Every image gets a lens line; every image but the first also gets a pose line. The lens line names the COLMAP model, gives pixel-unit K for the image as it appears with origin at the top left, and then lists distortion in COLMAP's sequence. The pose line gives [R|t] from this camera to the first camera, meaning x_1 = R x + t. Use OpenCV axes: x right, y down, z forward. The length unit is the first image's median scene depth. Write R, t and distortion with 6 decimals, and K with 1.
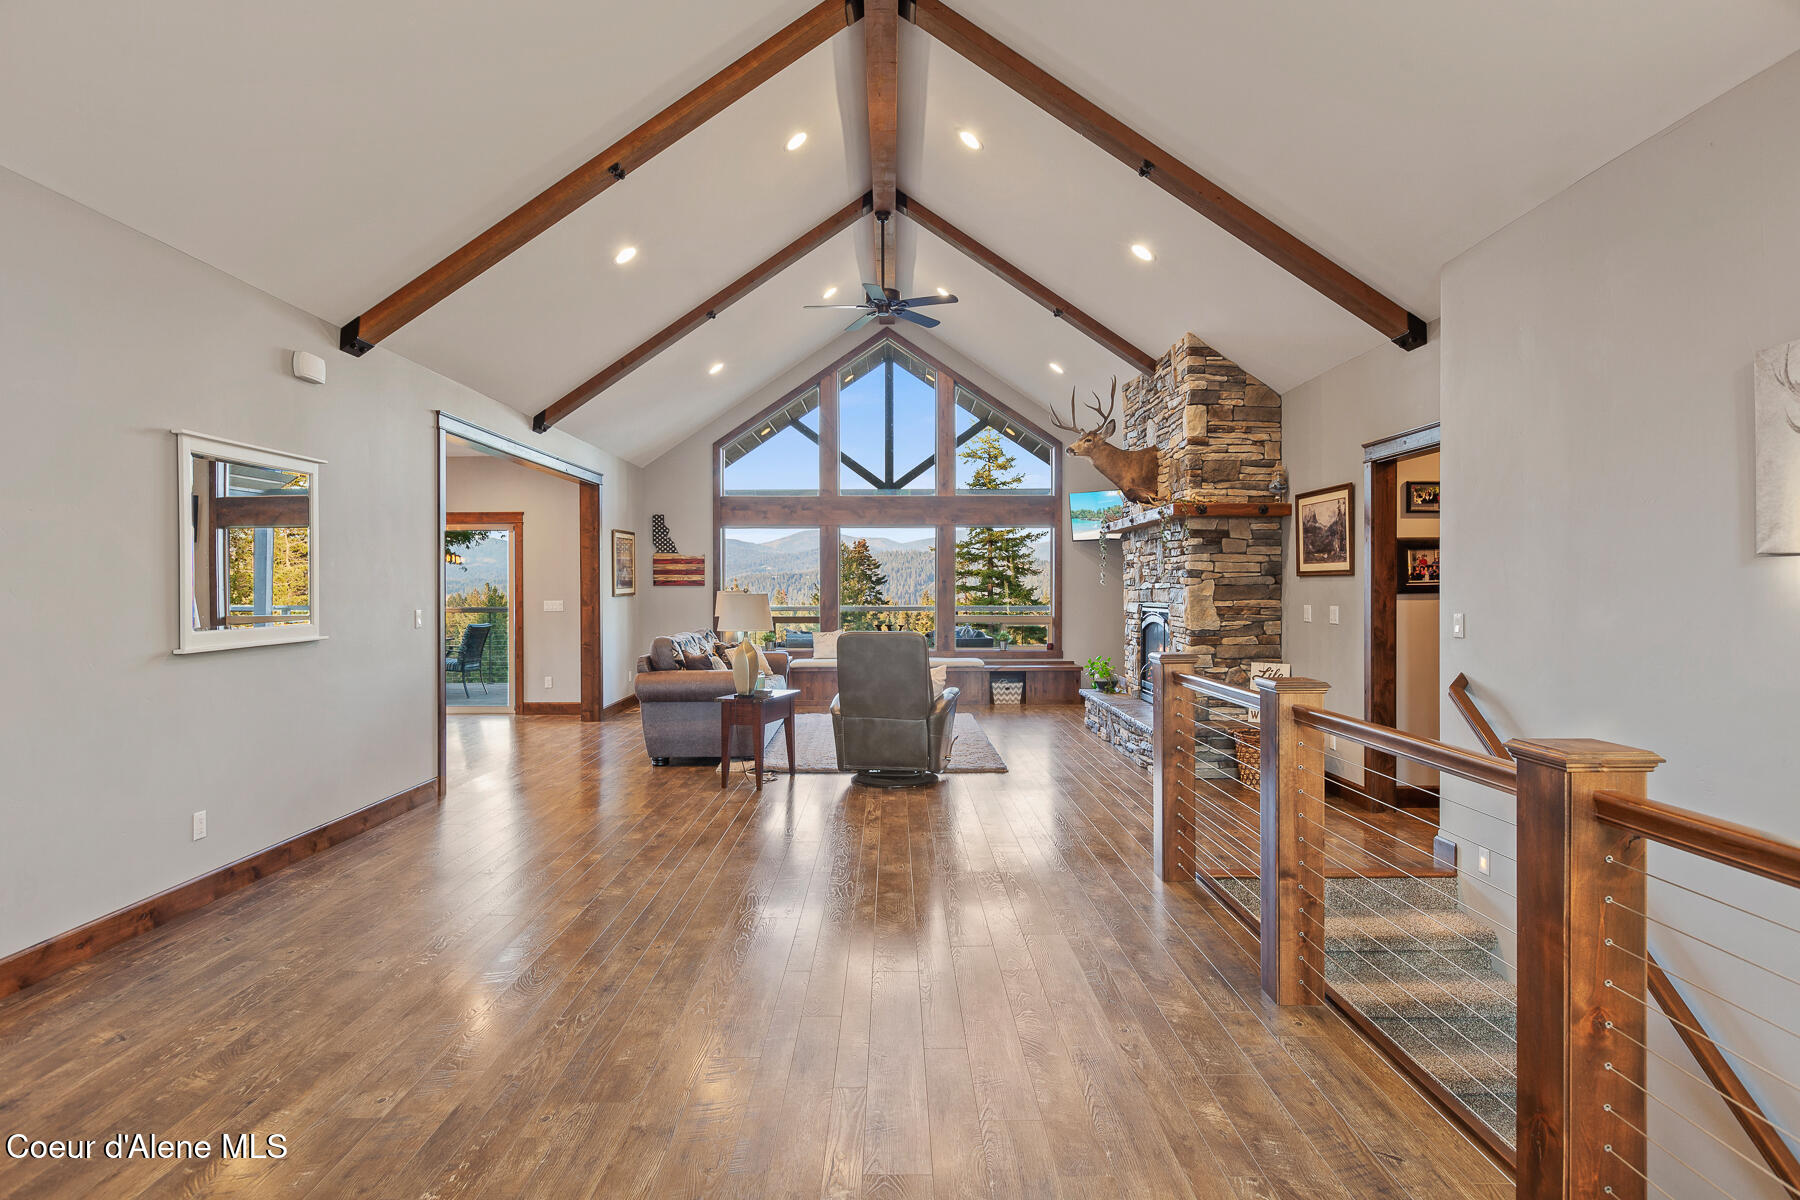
lens RADIAL K [[999.1, 0, 902.6], [0, 999.1, 595.9], [0, 0, 1]] dist [0.000797, 0.000034]
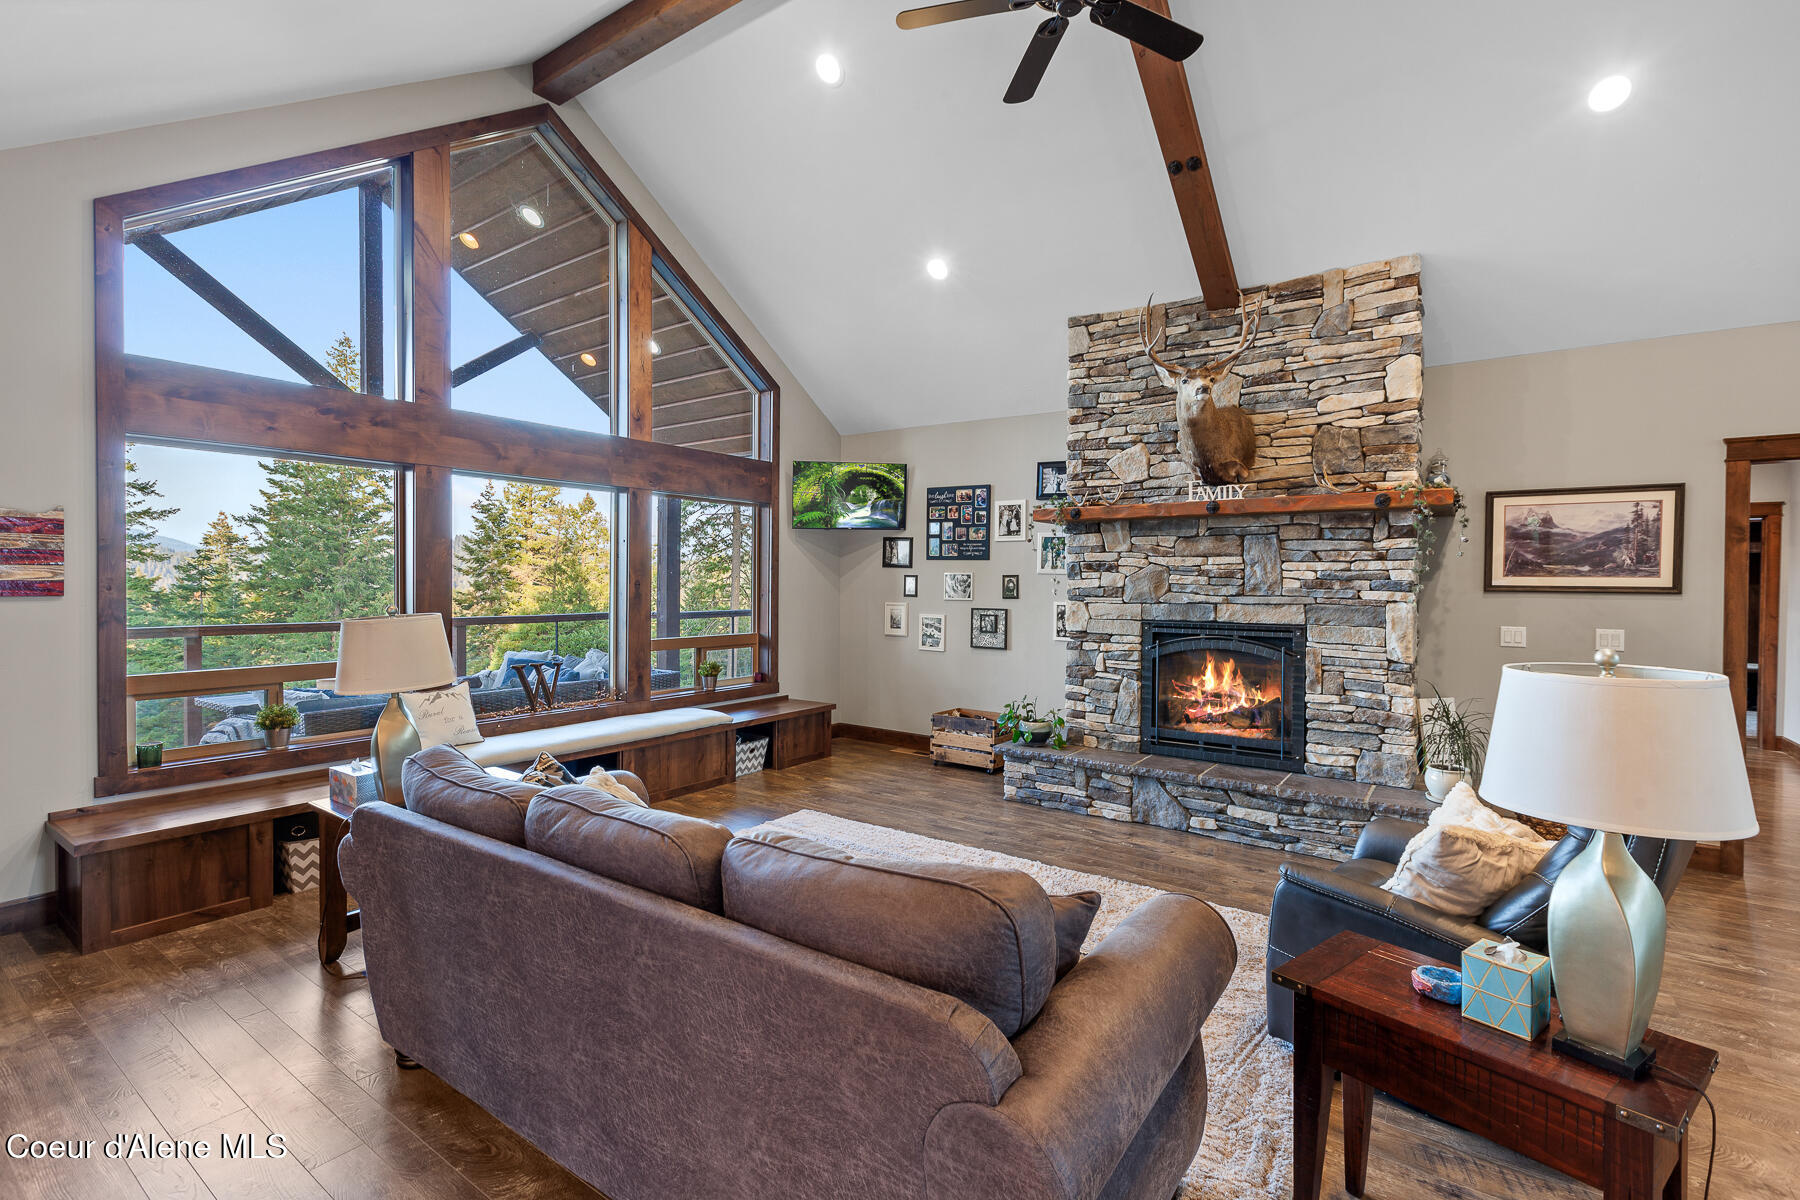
lens RADIAL K [[822.5, 0, 901.3], [0, 822.5, 595.8], [0, 0, 1]] dist [0.002545, 0.000609]
pose [[0.591362, -0.010229, 0.806341, -0.053426], [-0.001813, 0.999900, 0.014014, -0.003053], [-0.806404, -0.009749, 0.591285, 0.121099]]
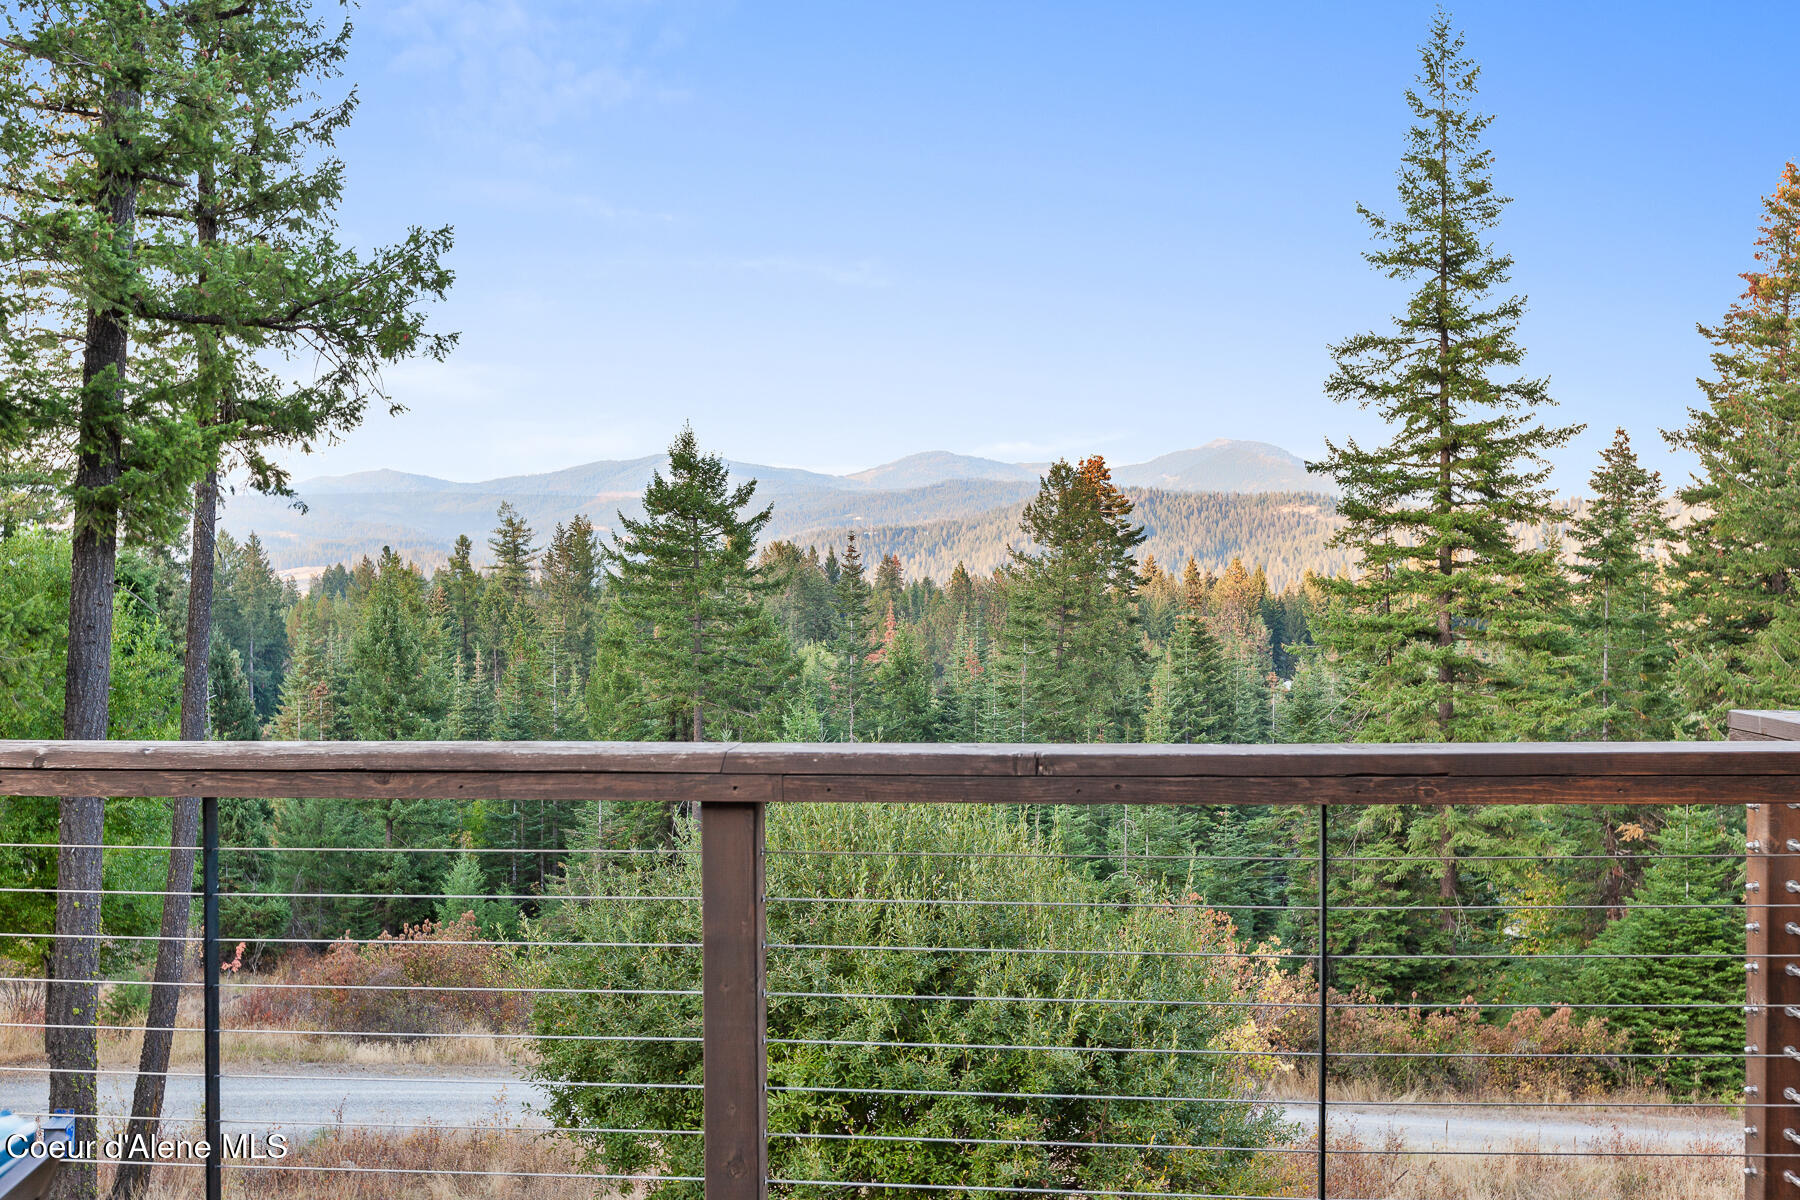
lens RADIAL K [[1738.1, 0, 903.4], [0, 1738.1, 595.9], [0, 0, 1]] dist [-0.022701, 0.000000]
pose [[0.993654, -0.001506, -0.112469, -0.073170], [0.003351, 0.999863, 0.016210, -0.000976], [0.112429, -0.016484, 0.993523, 0.201675]]
